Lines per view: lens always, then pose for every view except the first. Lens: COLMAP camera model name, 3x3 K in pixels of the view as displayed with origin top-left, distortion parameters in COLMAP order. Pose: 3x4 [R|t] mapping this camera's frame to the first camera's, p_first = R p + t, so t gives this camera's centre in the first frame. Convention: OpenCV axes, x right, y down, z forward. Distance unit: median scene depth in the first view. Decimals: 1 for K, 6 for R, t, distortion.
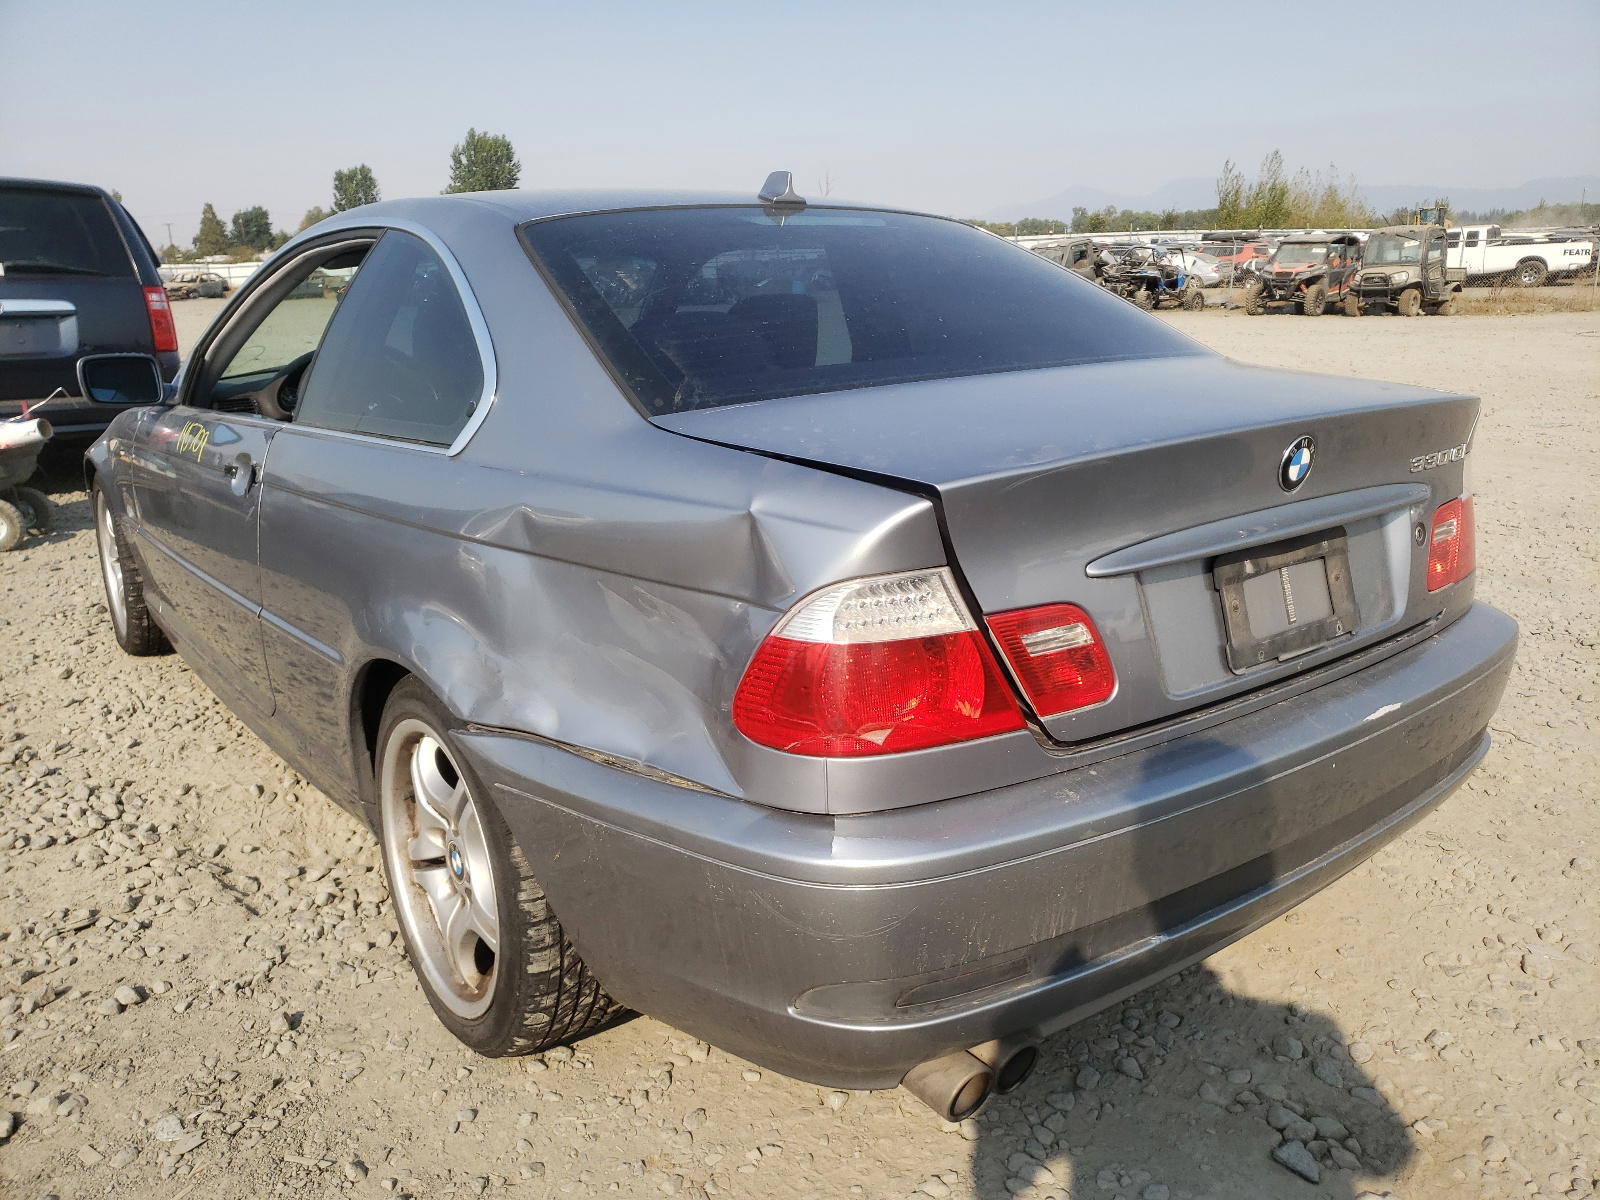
lens RADIAL K [[1221.8, 0, 800.0], [0, 1221.8, 600.0], [0, 0, 1]] dist [0.024904, 0.000963]
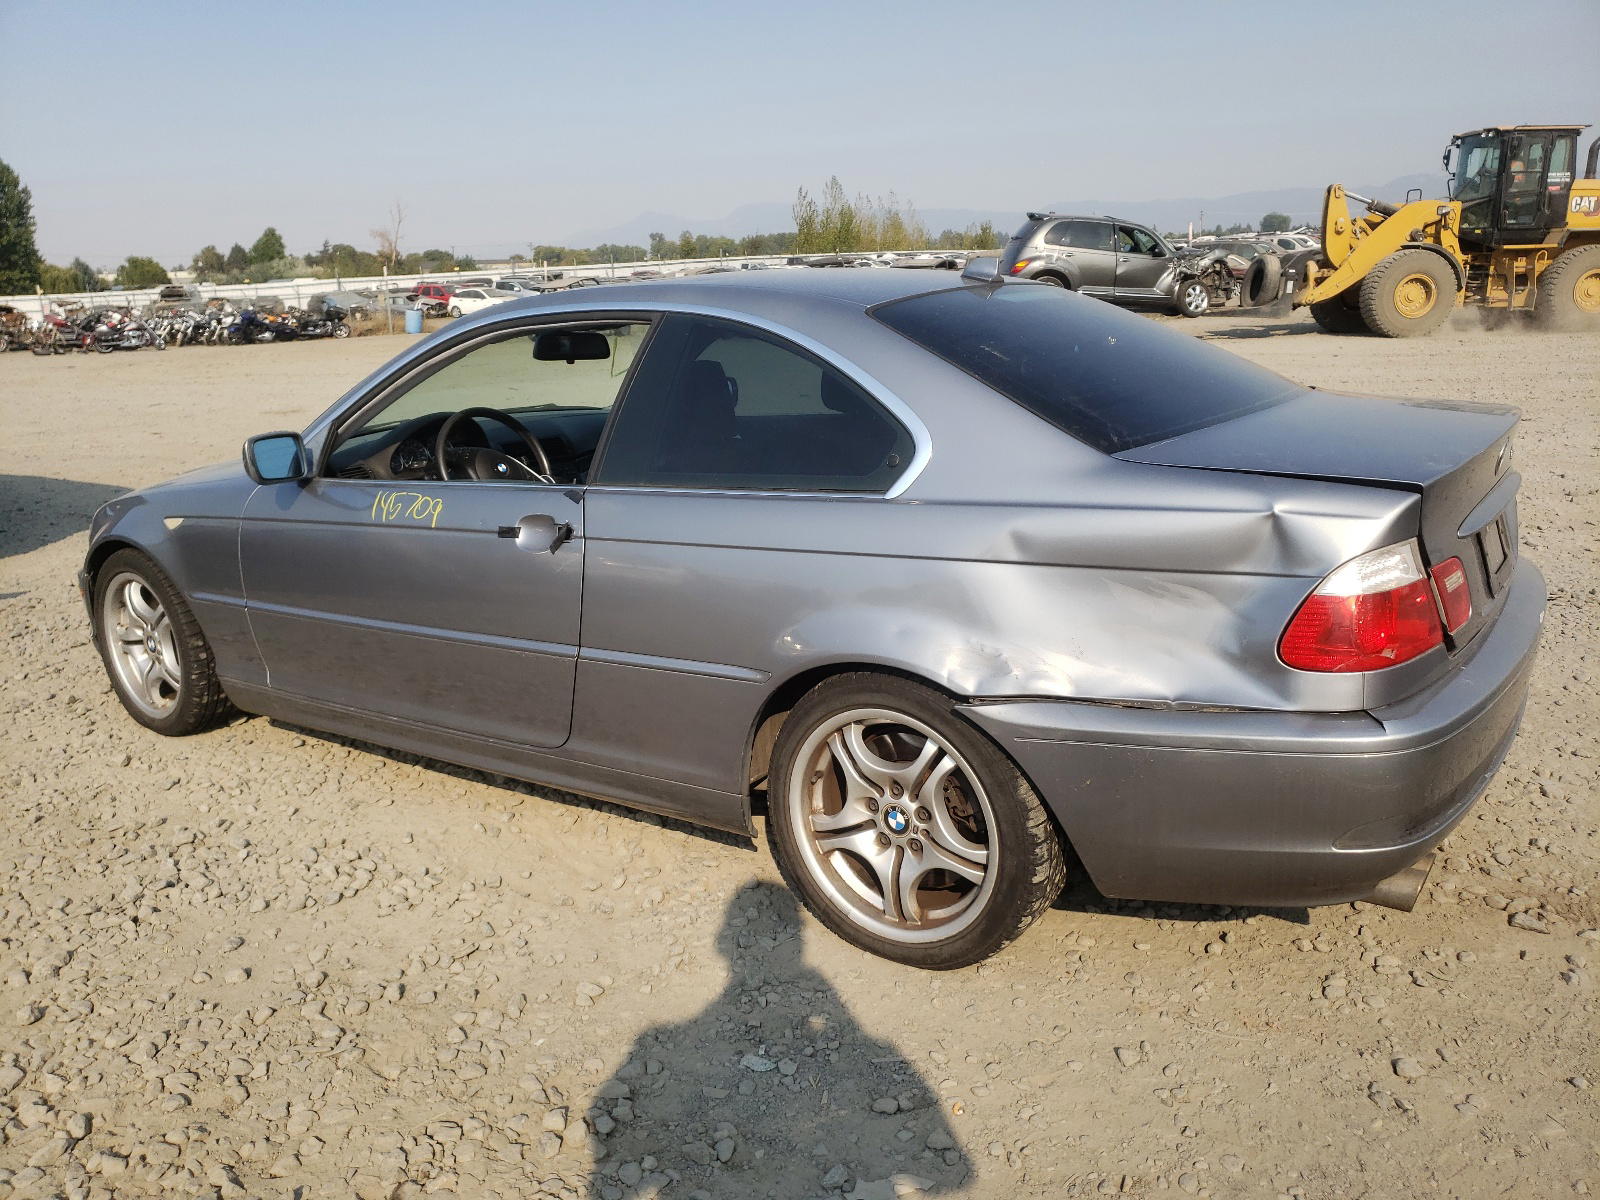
lens RADIAL K [[1221.8, 0, 800.0], [0, 1221.8, 600.0], [0, 0, 1]] dist [0.024904, 0.000963]
pose [[0.960830, -0.092321, 0.261311, -0.793747], [0.098880, 0.995027, -0.012034, -0.005268], [-0.258900, 0.037401, 0.965180, -0.213214]]
